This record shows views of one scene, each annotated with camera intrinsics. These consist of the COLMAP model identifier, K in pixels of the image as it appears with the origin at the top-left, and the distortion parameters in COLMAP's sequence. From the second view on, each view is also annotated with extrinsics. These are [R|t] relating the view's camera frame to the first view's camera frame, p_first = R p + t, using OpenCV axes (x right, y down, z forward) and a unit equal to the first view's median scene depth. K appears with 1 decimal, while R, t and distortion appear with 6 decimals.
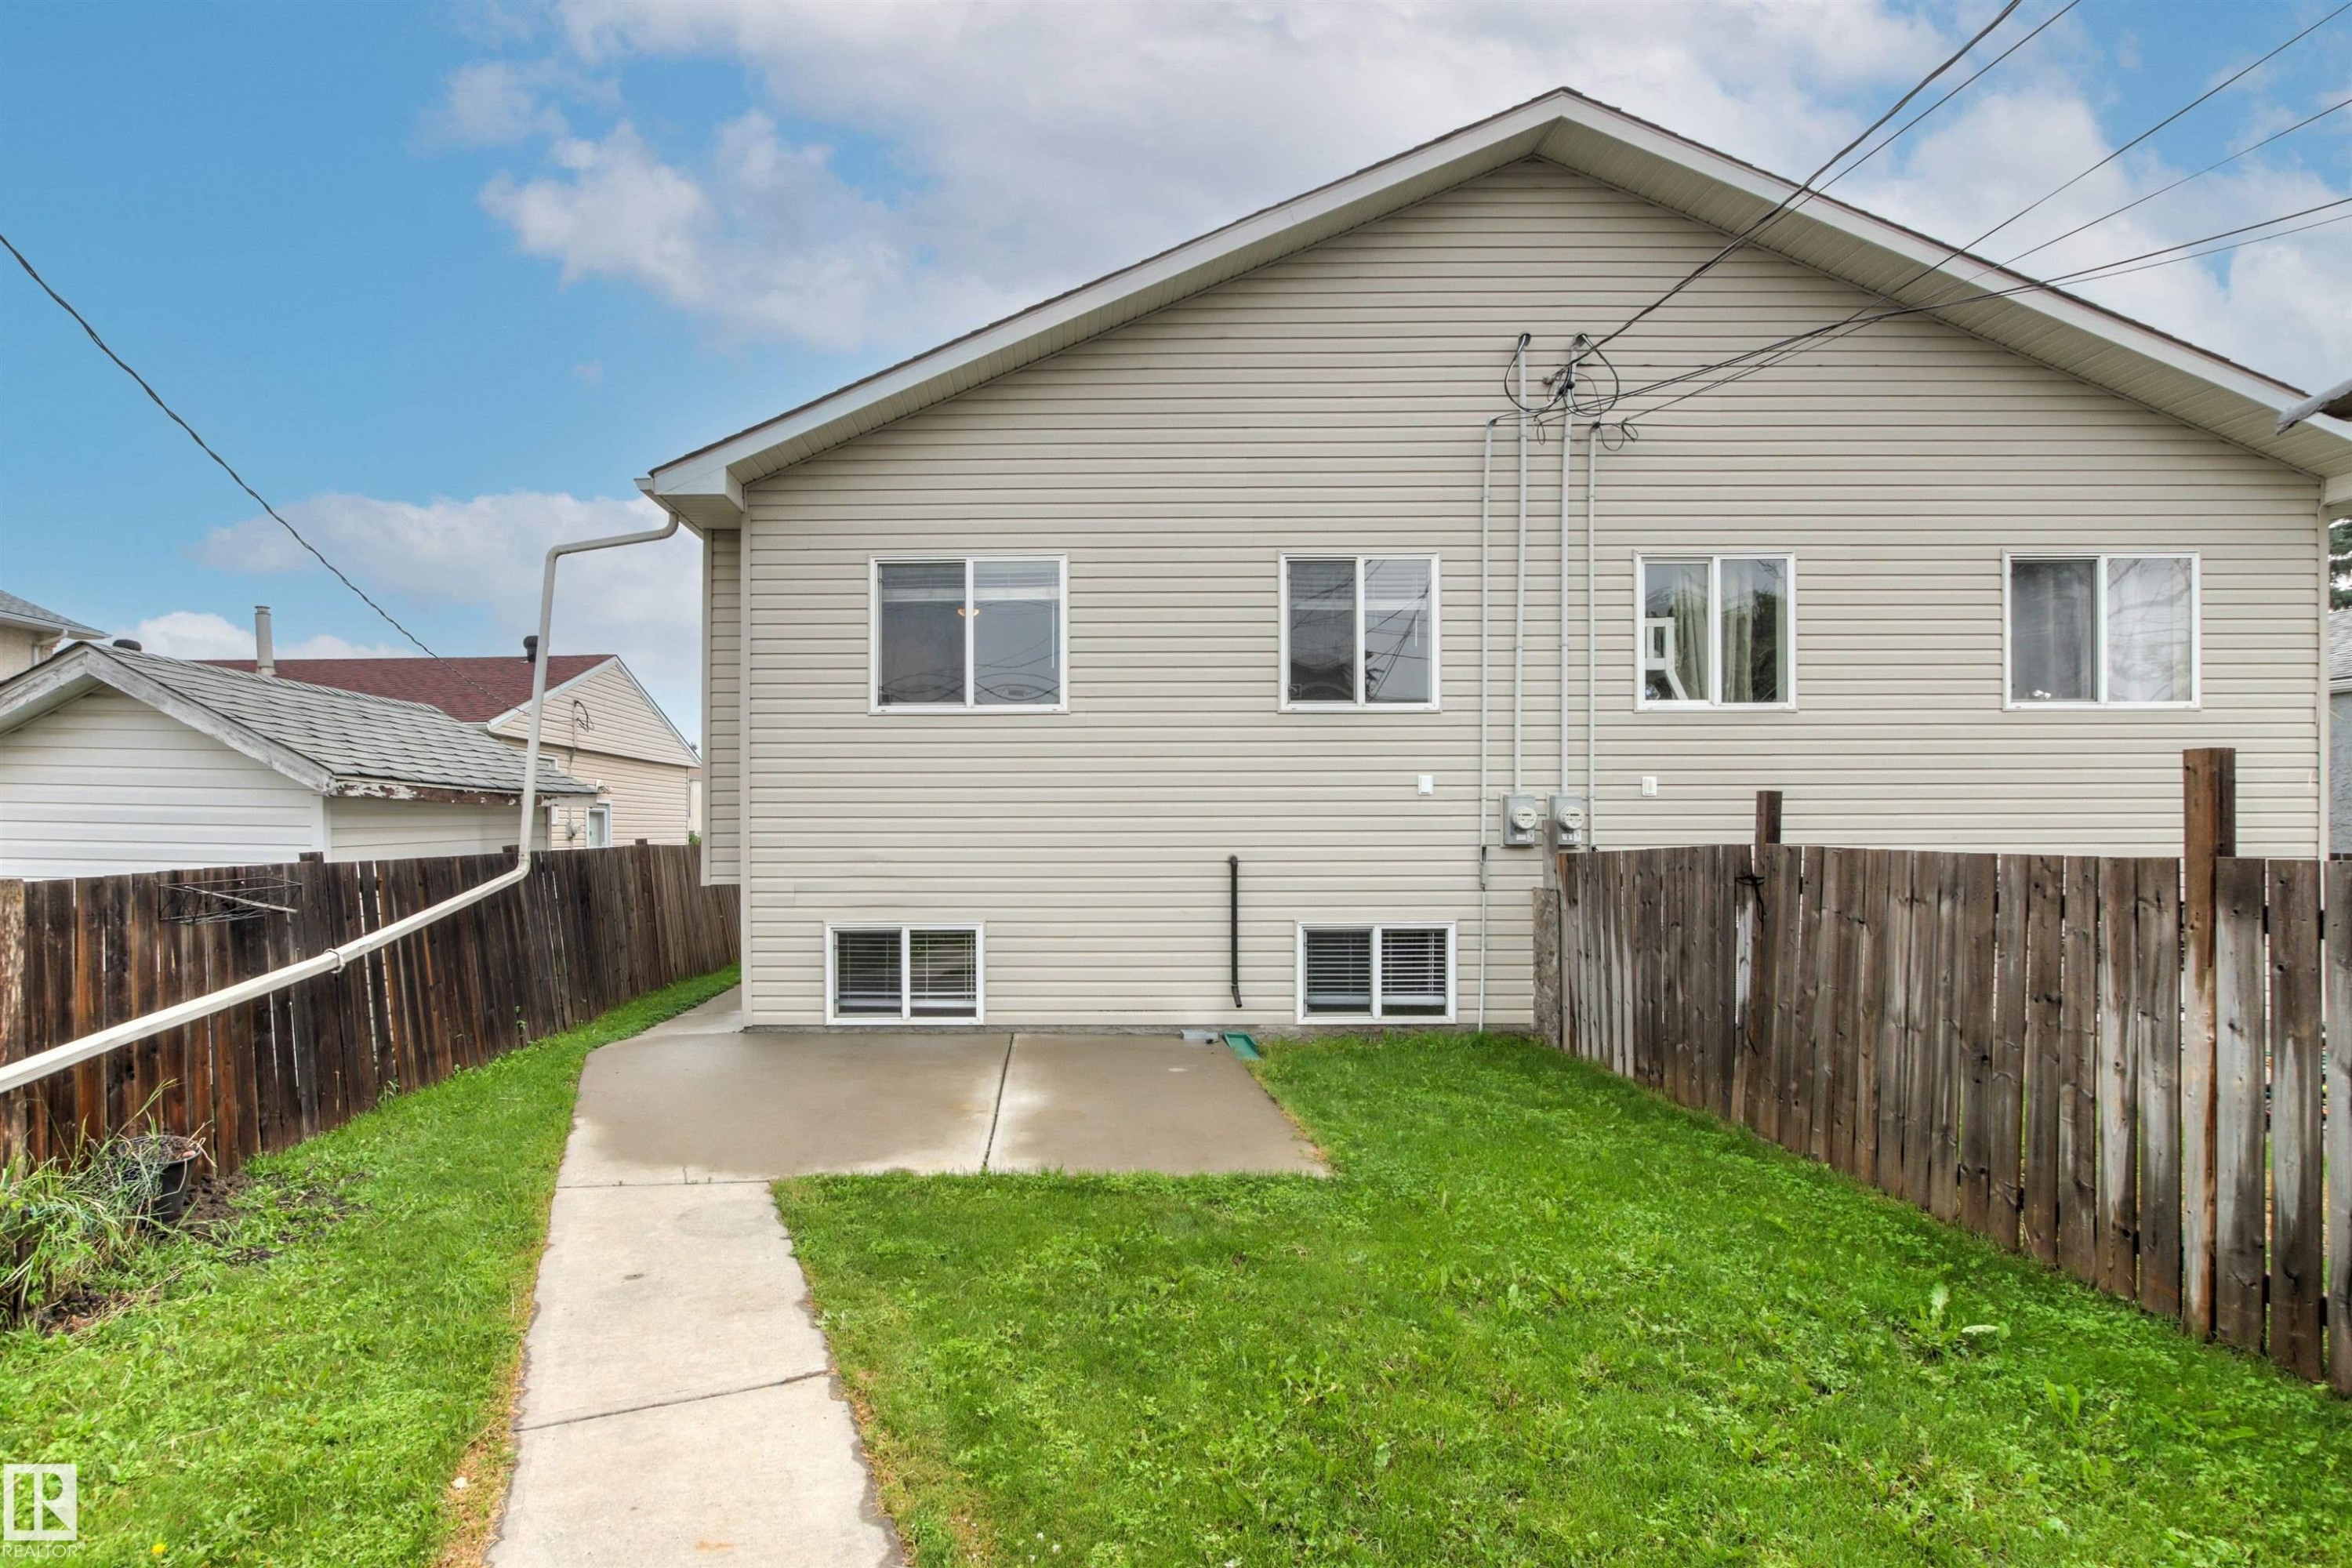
lens RADIAL K [[1094.7, 0, 1149.4], [0, 1094.7, 822.6], [0, 0, 1]] dist [0.001856, -0.000142]
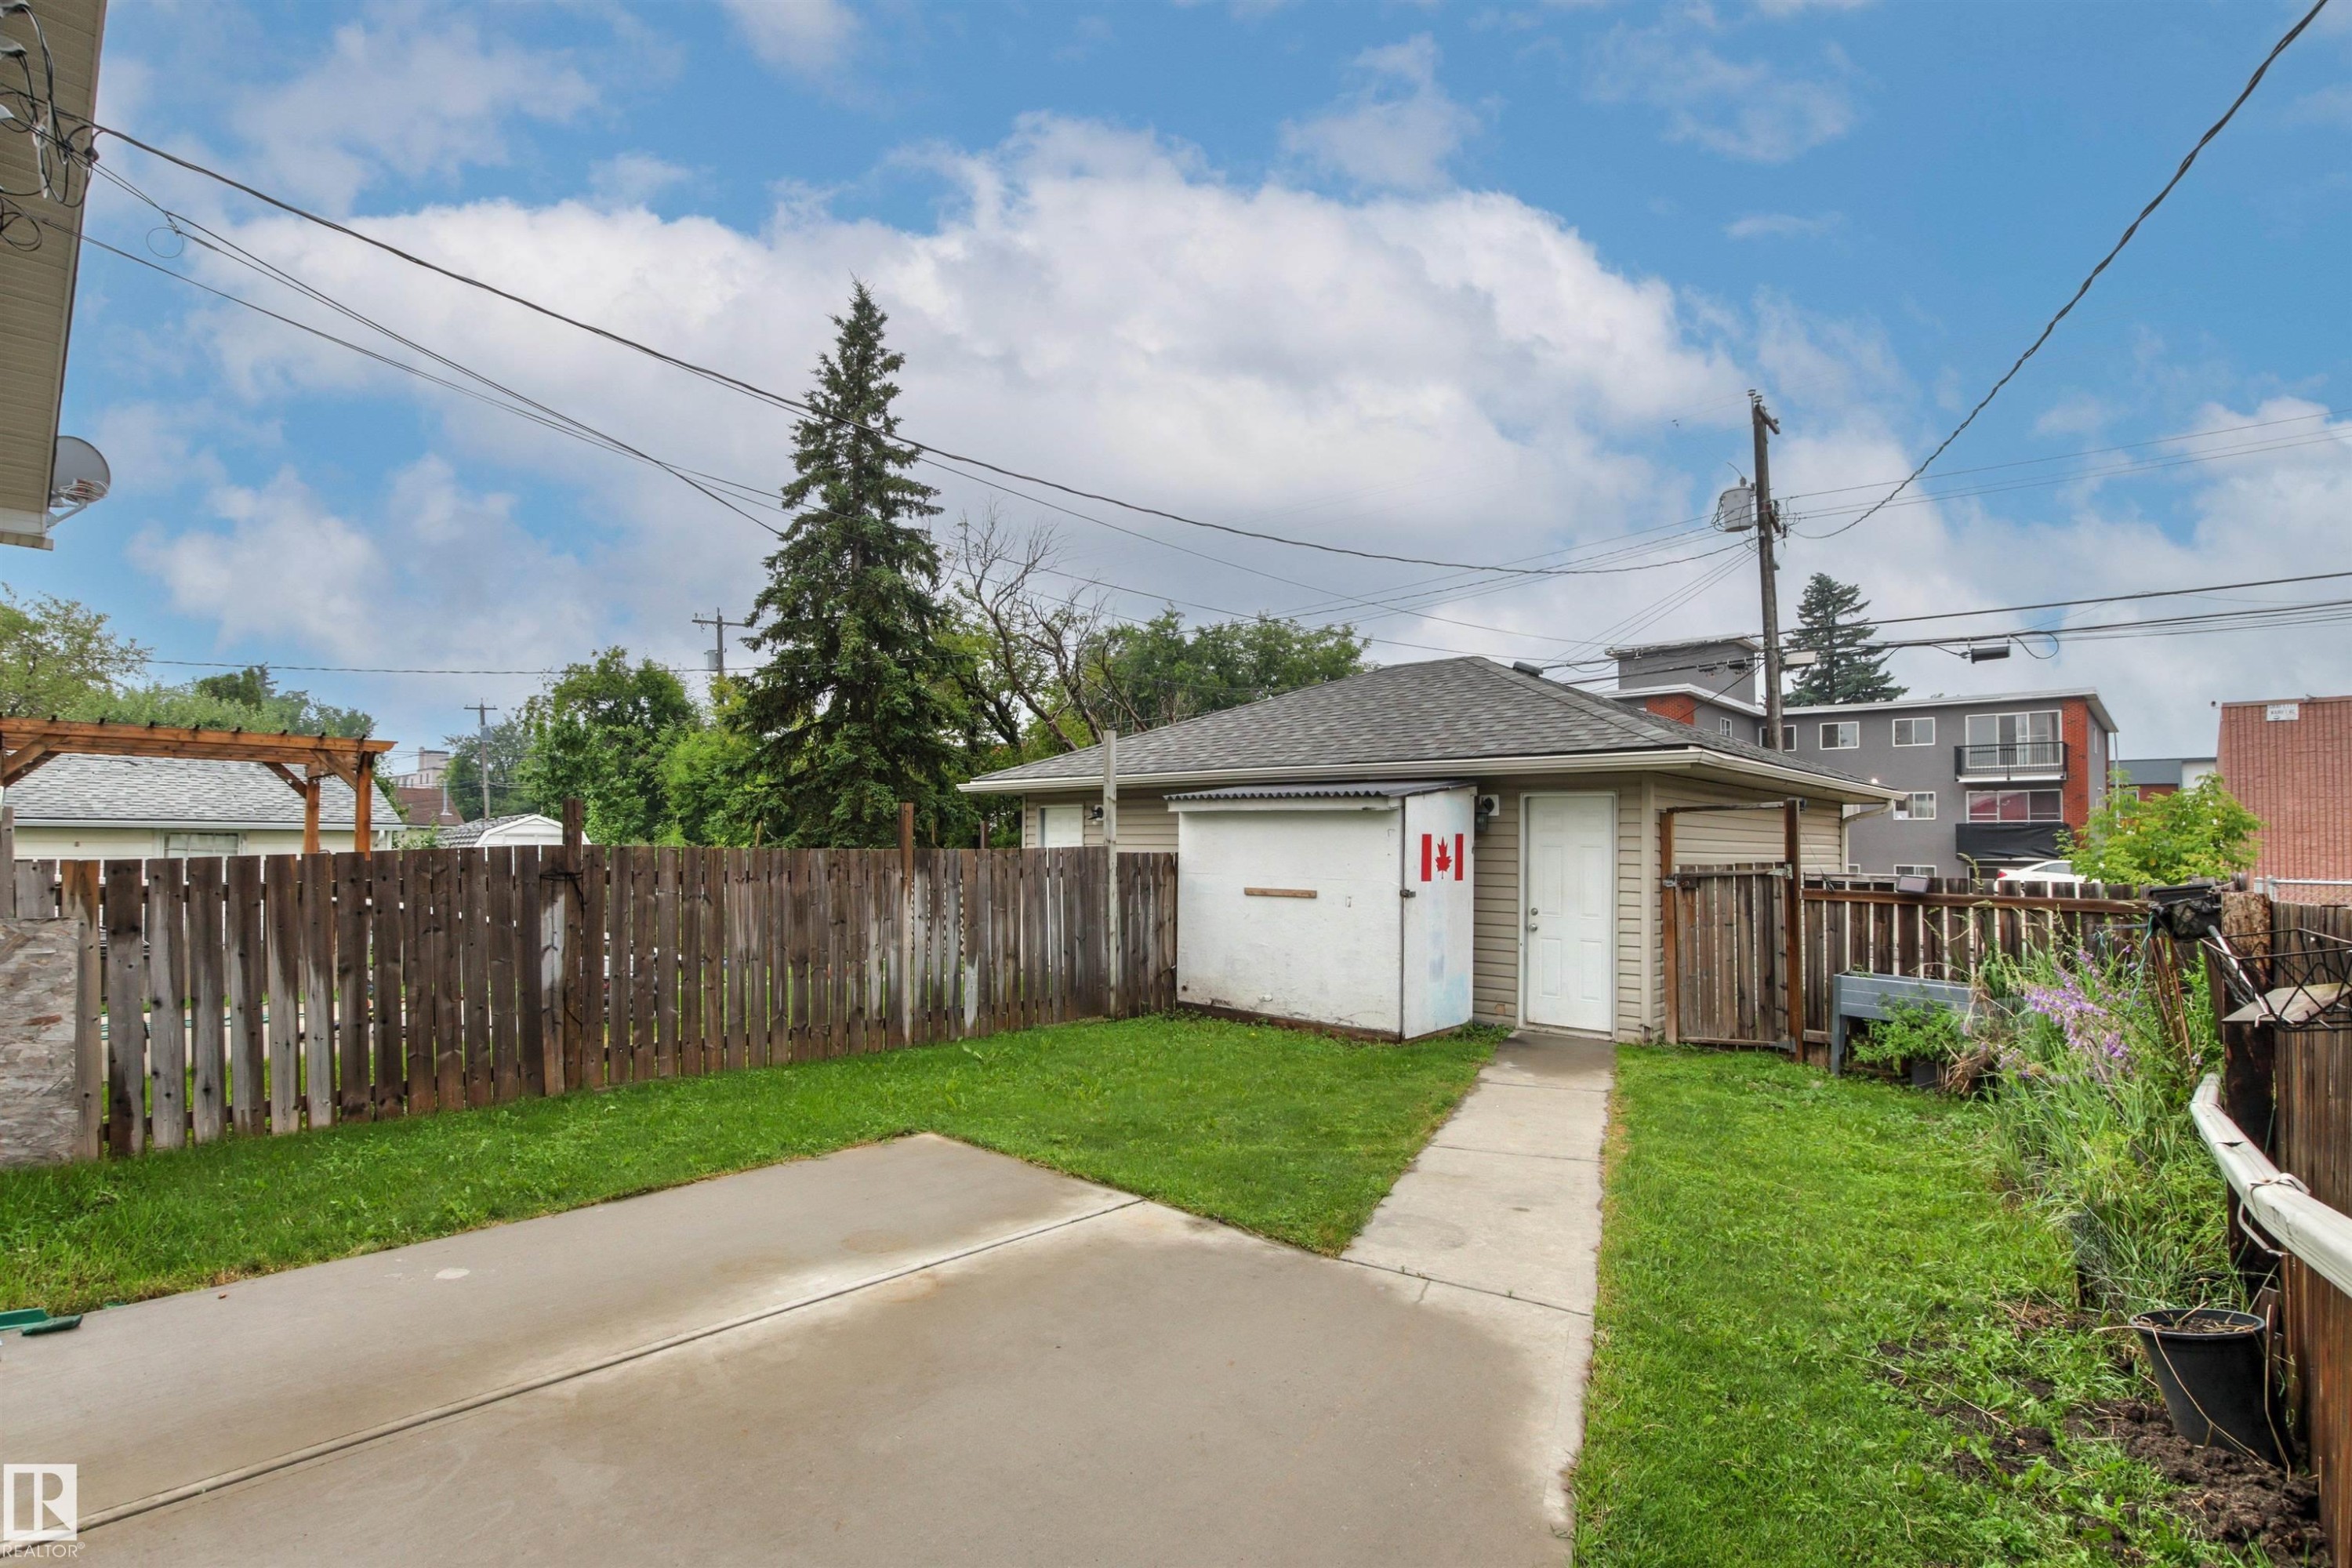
lens RADIAL K [[1094.7, 0, 1149.4], [0, 1094.7, 822.6], [0, 0, 1]] dist [0.001856, -0.000142]
pose [[-0.657992, 0.021565, 0.752716, -0.878296], [-0.004001, 0.999476, -0.032132, 0.041901], [-0.753014, -0.024154, -0.657561, 1.664536]]
